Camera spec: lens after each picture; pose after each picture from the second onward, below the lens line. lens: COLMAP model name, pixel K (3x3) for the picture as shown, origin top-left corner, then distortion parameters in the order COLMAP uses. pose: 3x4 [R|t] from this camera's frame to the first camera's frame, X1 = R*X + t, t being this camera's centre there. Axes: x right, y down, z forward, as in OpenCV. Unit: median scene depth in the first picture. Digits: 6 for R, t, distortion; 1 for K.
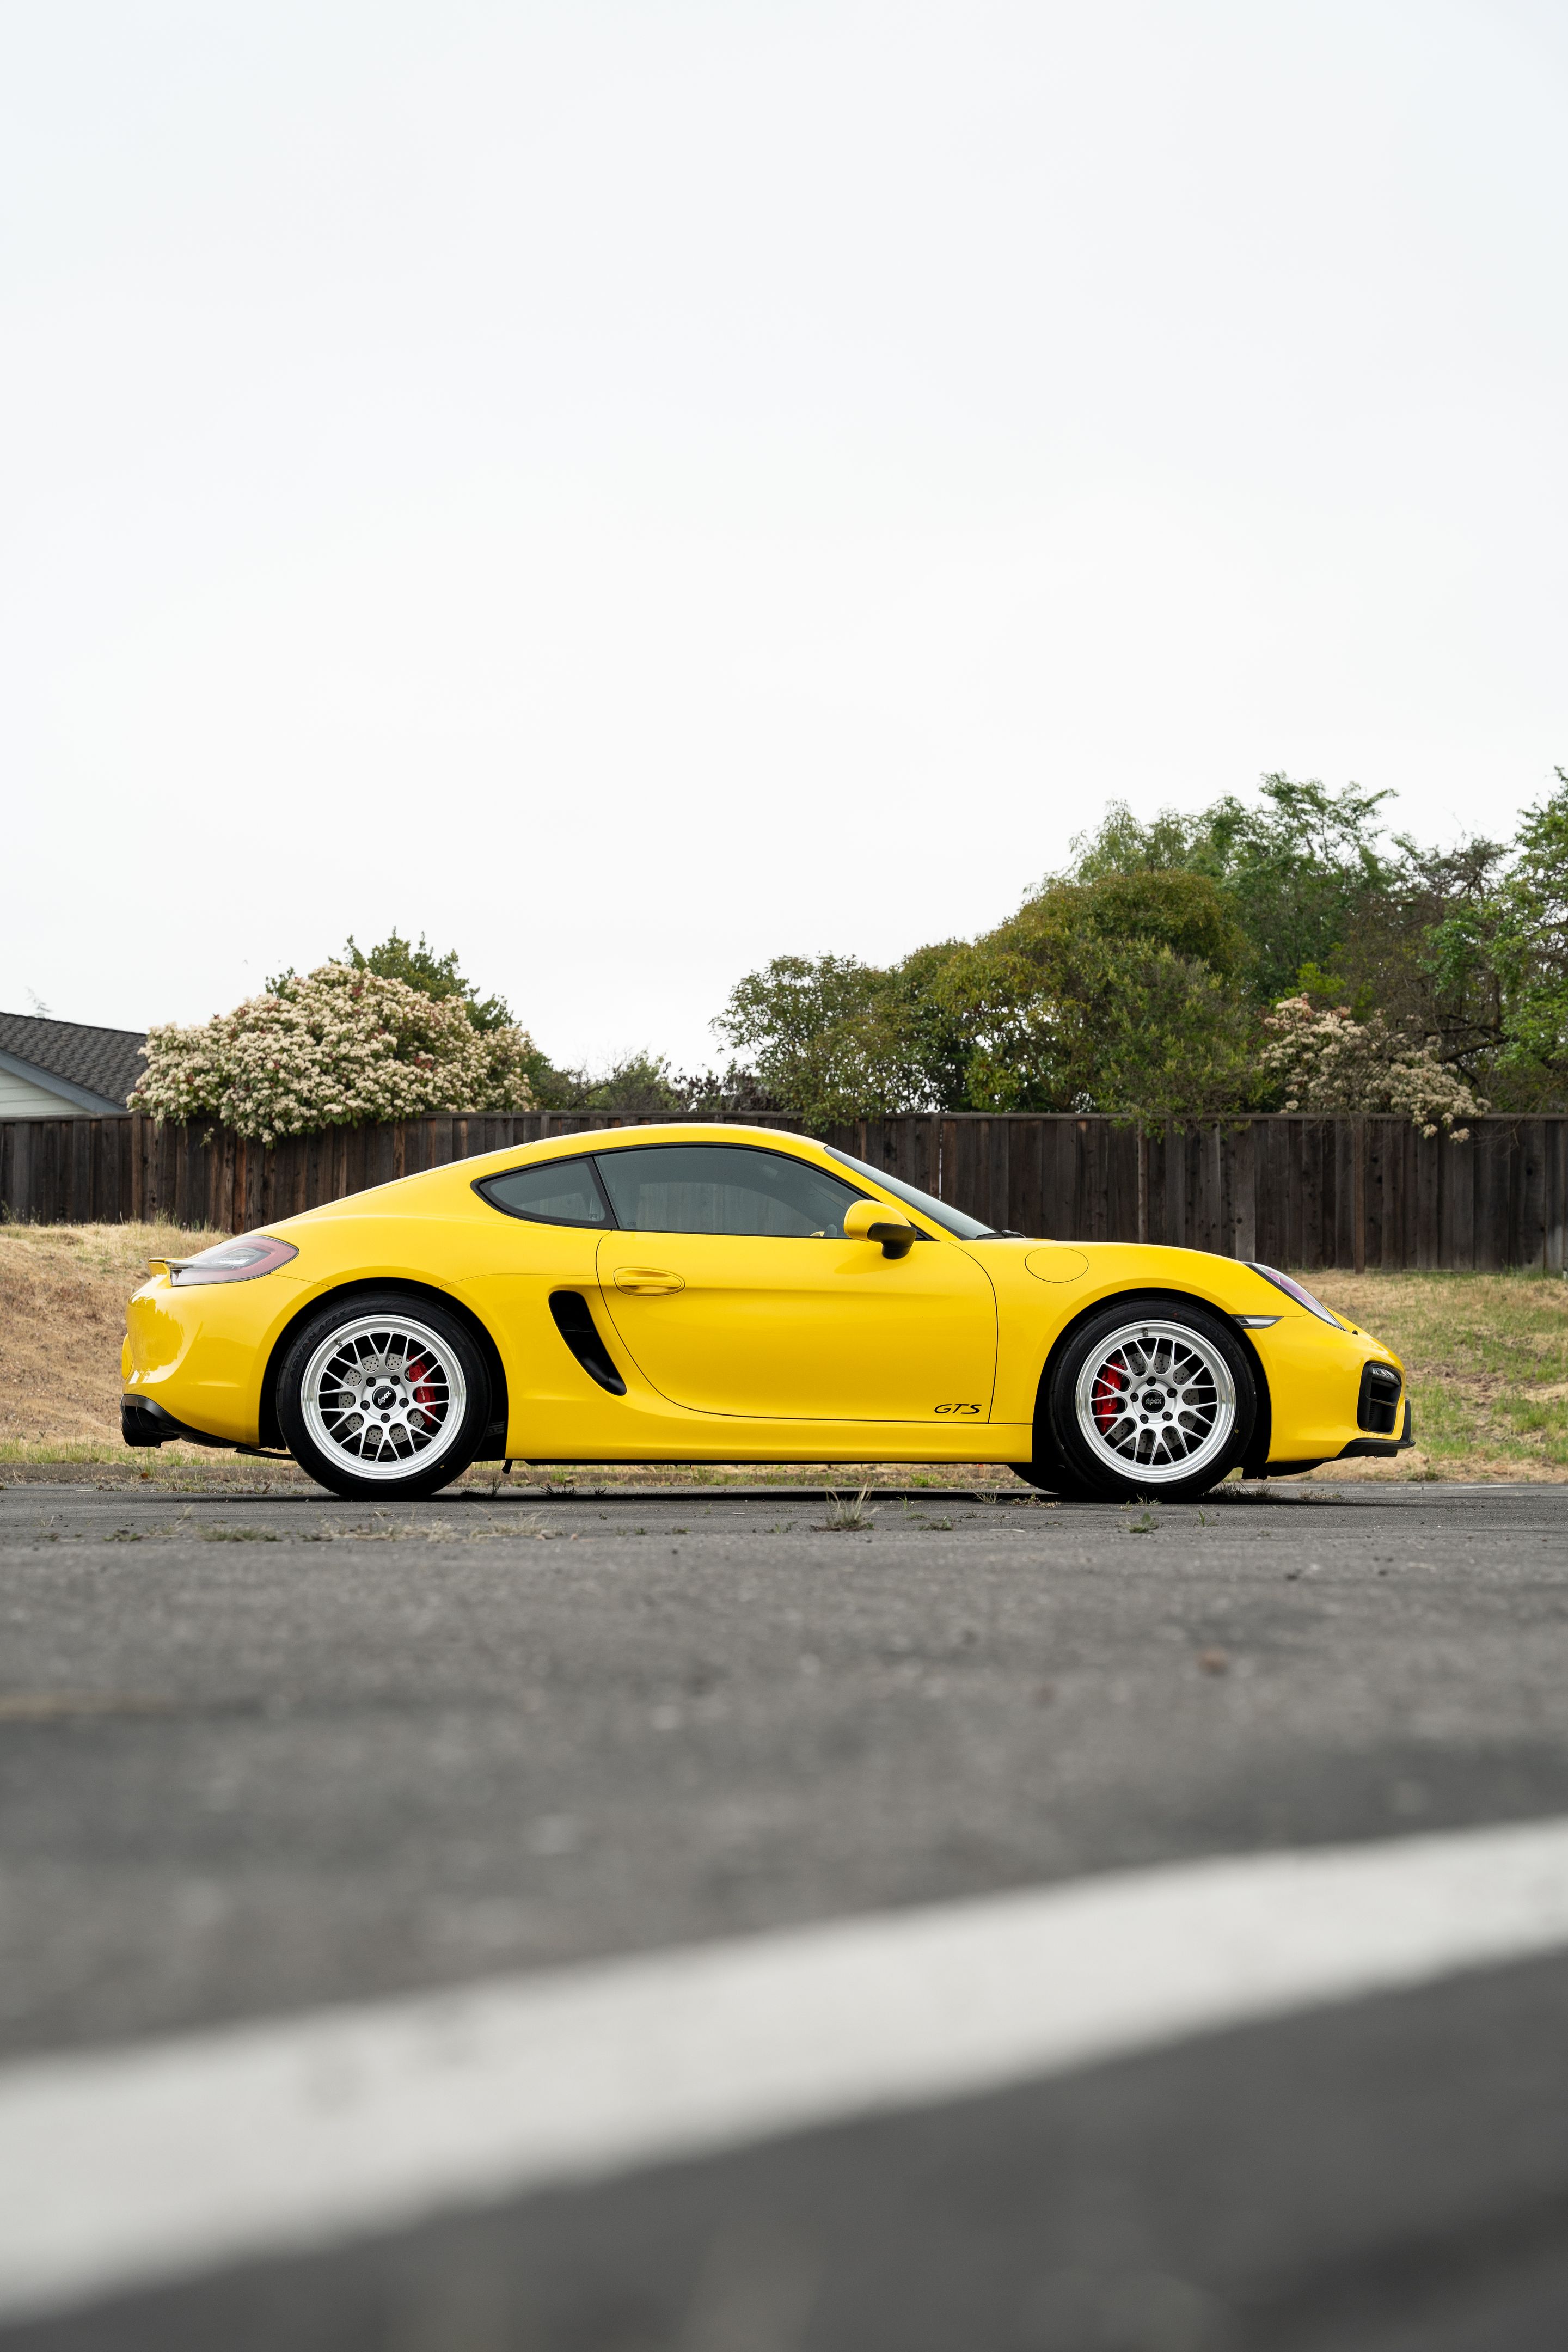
lens RADIAL K [[3998.7, 0, 796.1], [0, 3998.7, 1205.4], [0, 0, 1]] dist [0.139498, 0.686957]
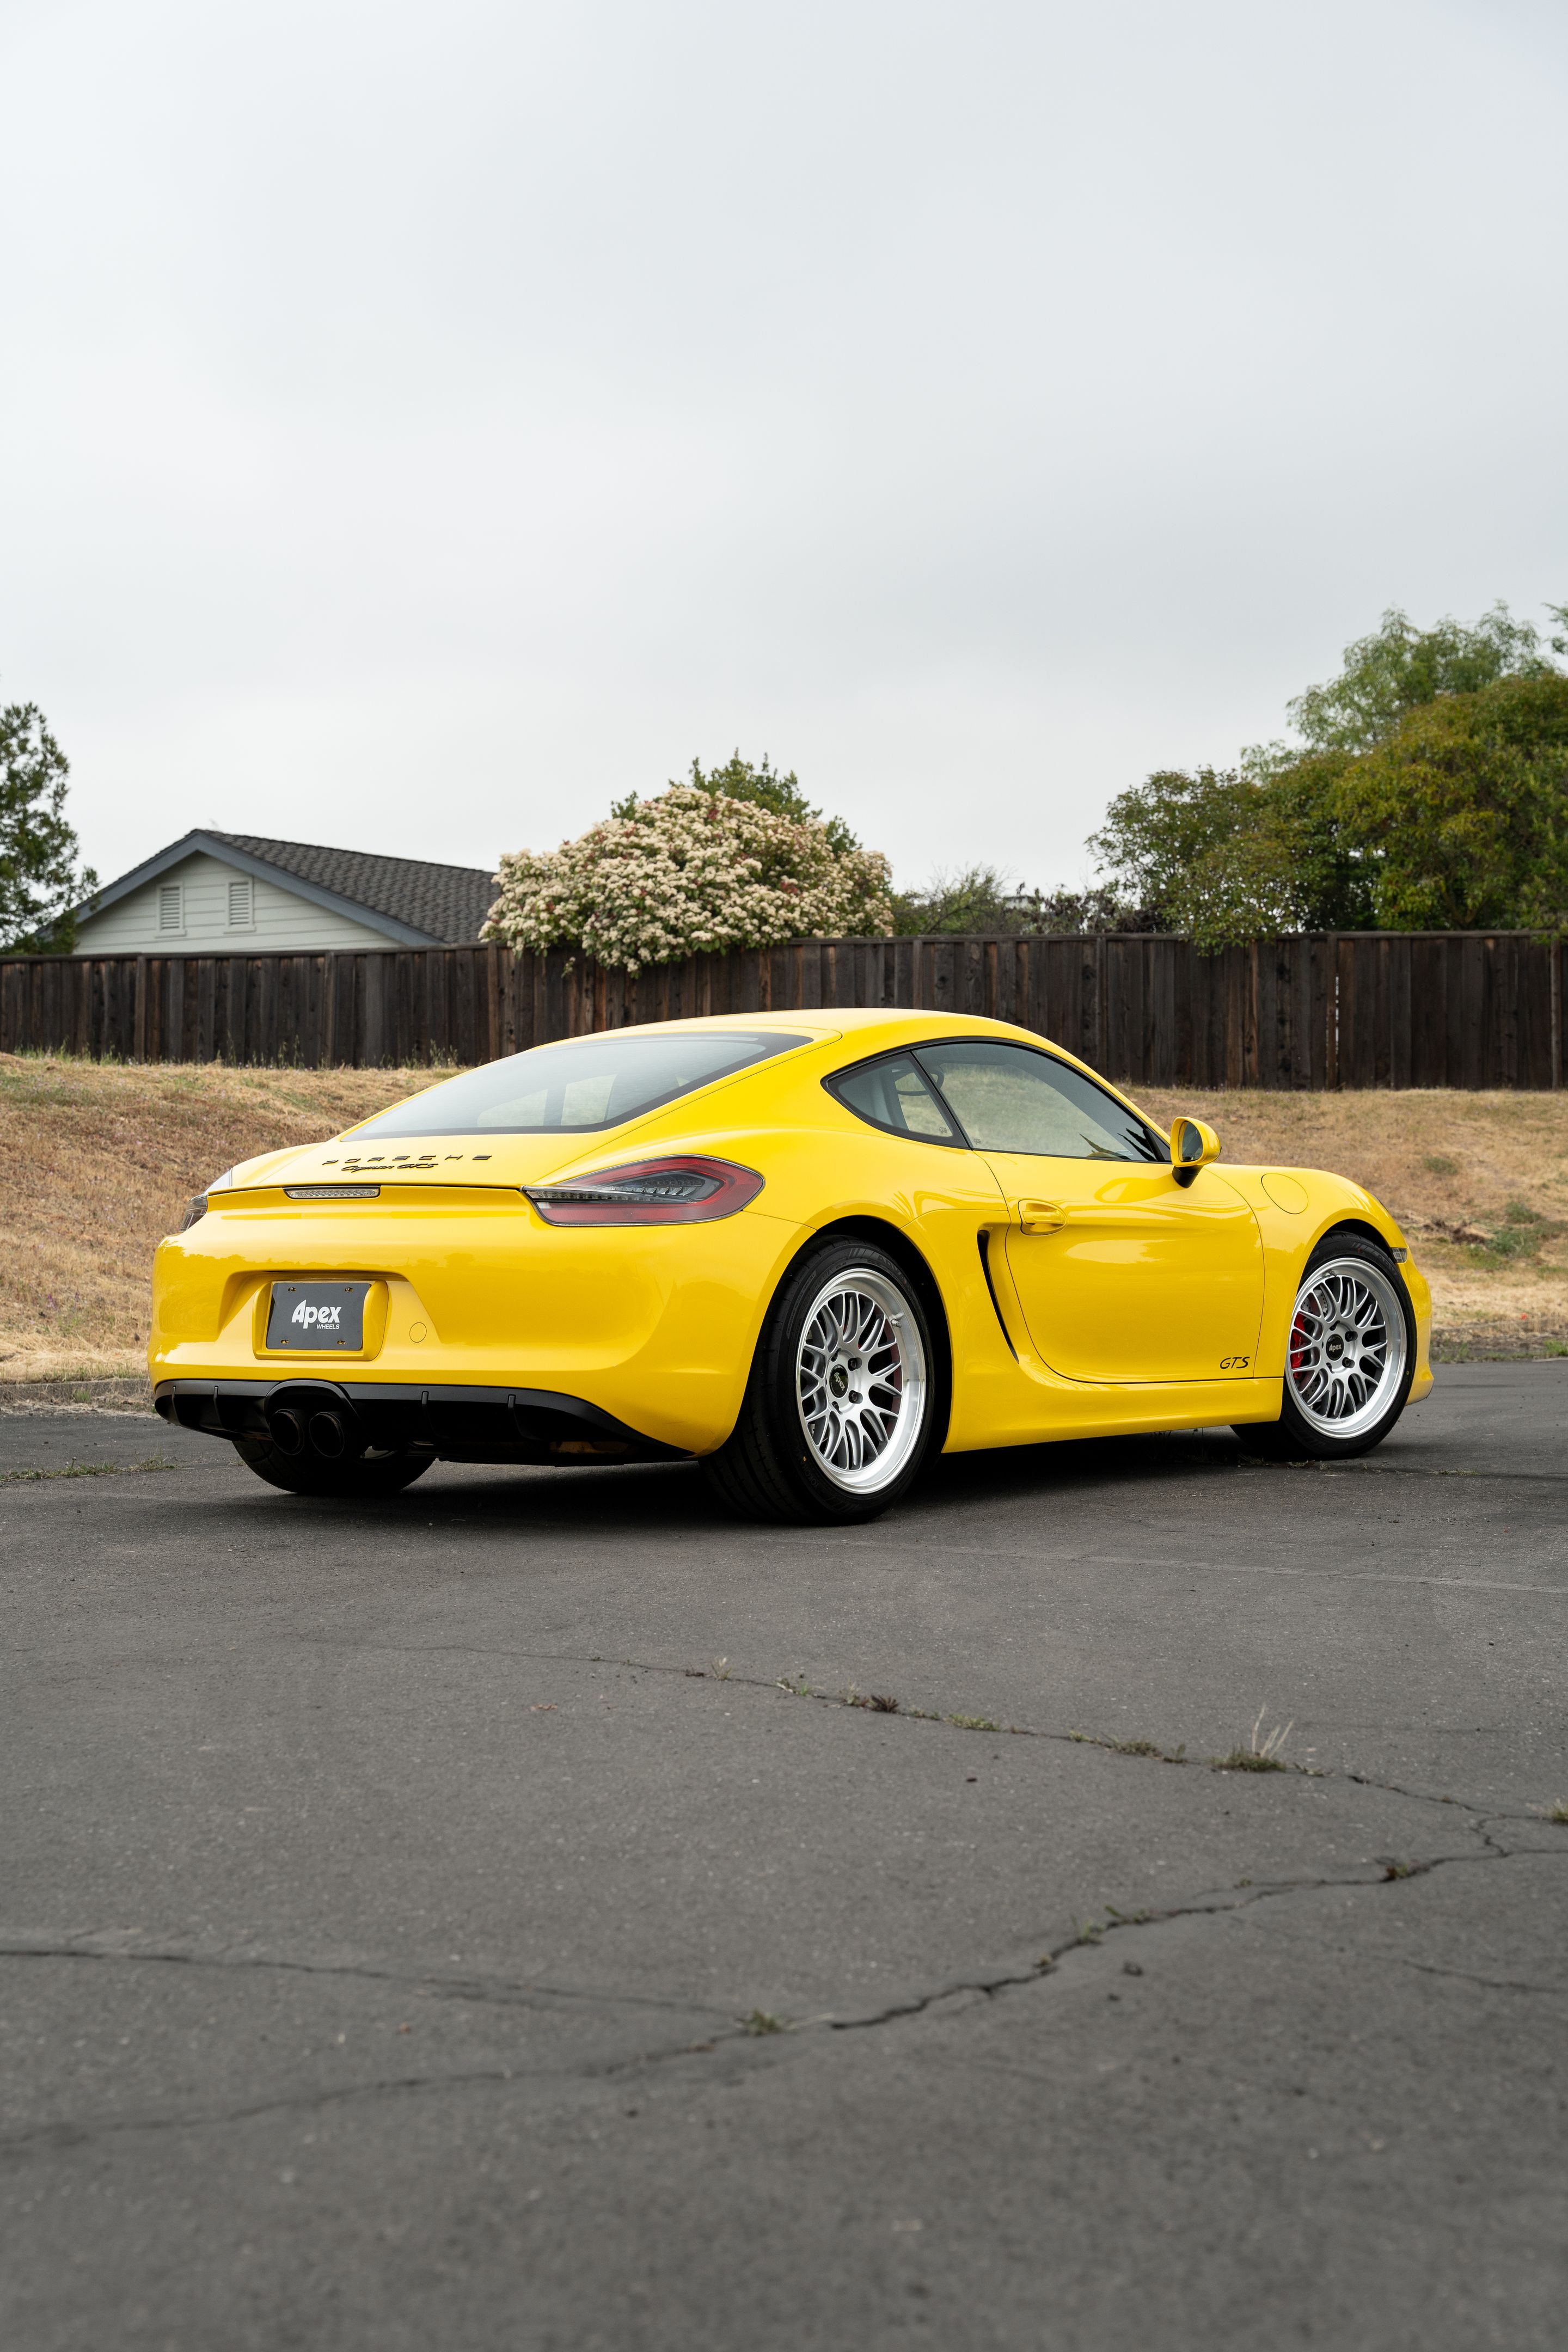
lens RADIAL K [[3658.9, 0, 750.2], [0, 3658.9, 1191.7], [0, 0, 1]] dist [0.079838, 0.639812]
pose [[0.999800, -0.011405, -0.016416, -0.091213], [0.012209, 0.998688, 0.049723, -0.006371], [0.015828, -0.049914, 0.998628, 0.112826]]
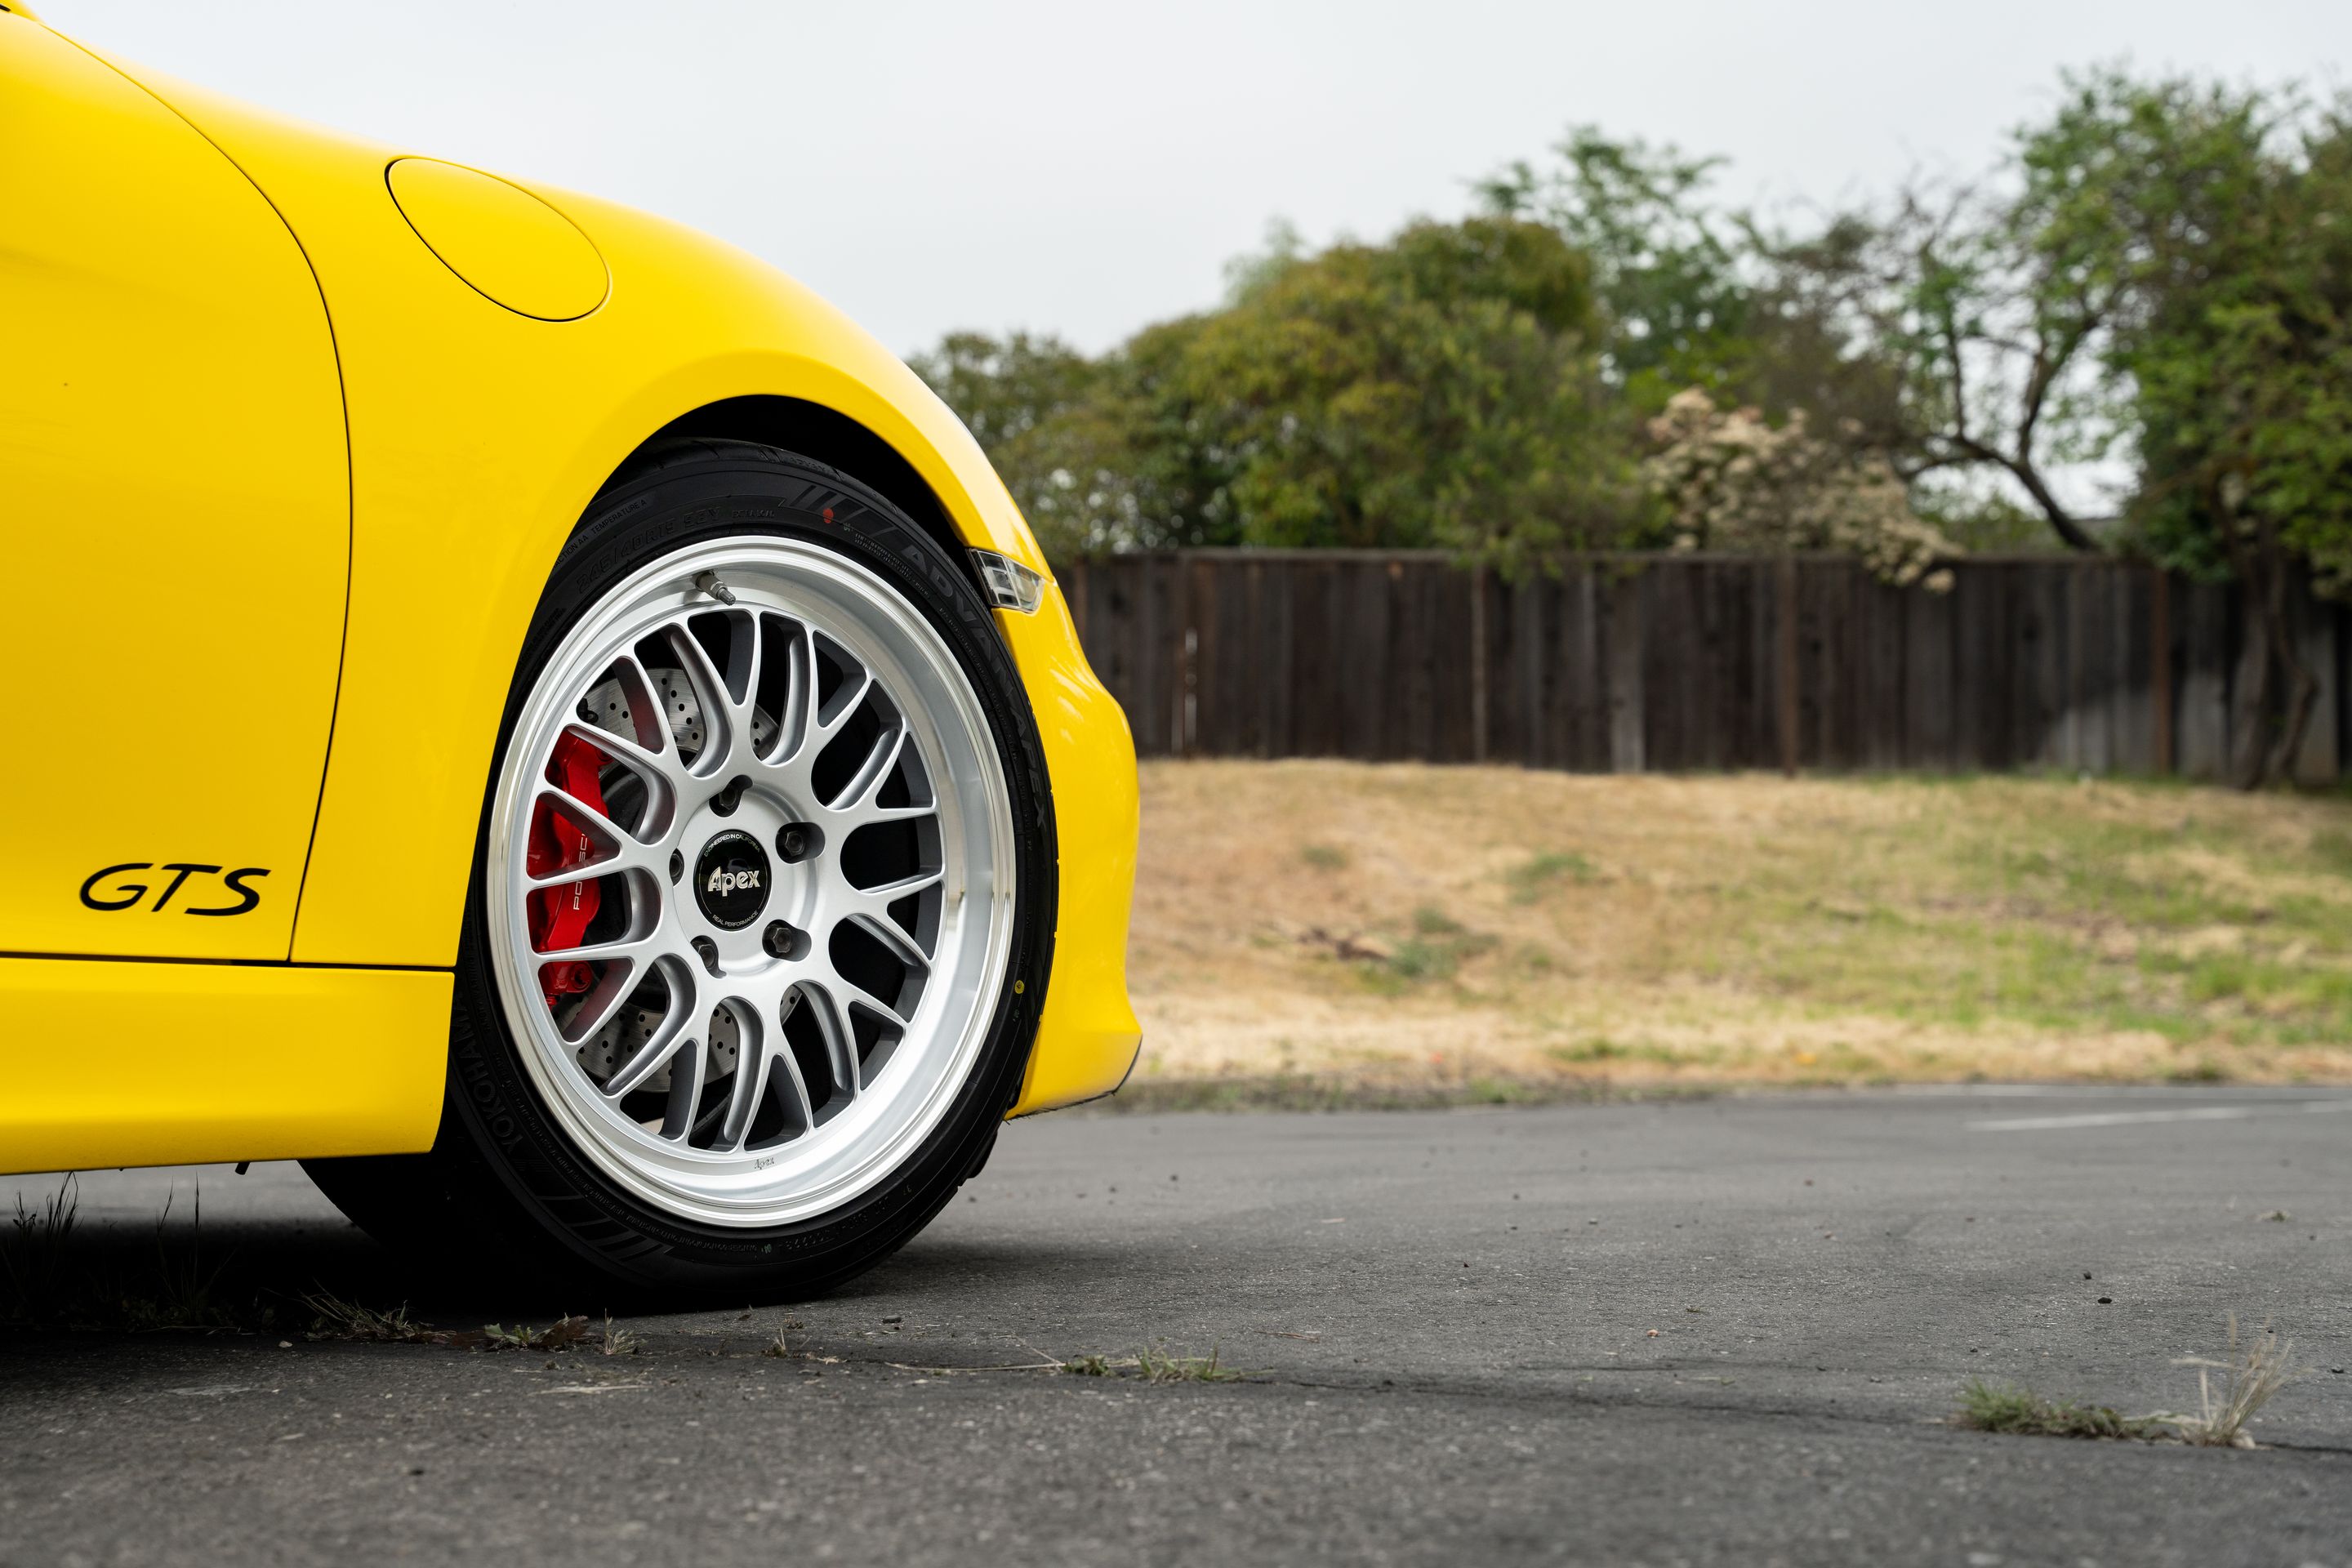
lens RADIAL K [[3913.9, 0, 1176.0], [0, 3913.9, 784.0], [0, 0, 1]] dist [0.096900, 0.142486]
pose [[0.992327, 0.004303, 0.123569, -0.051592], [-0.004250, 0.999991, -0.000693, 0.018425], [-0.123570, 0.000162, 0.992336, 0.316336]]
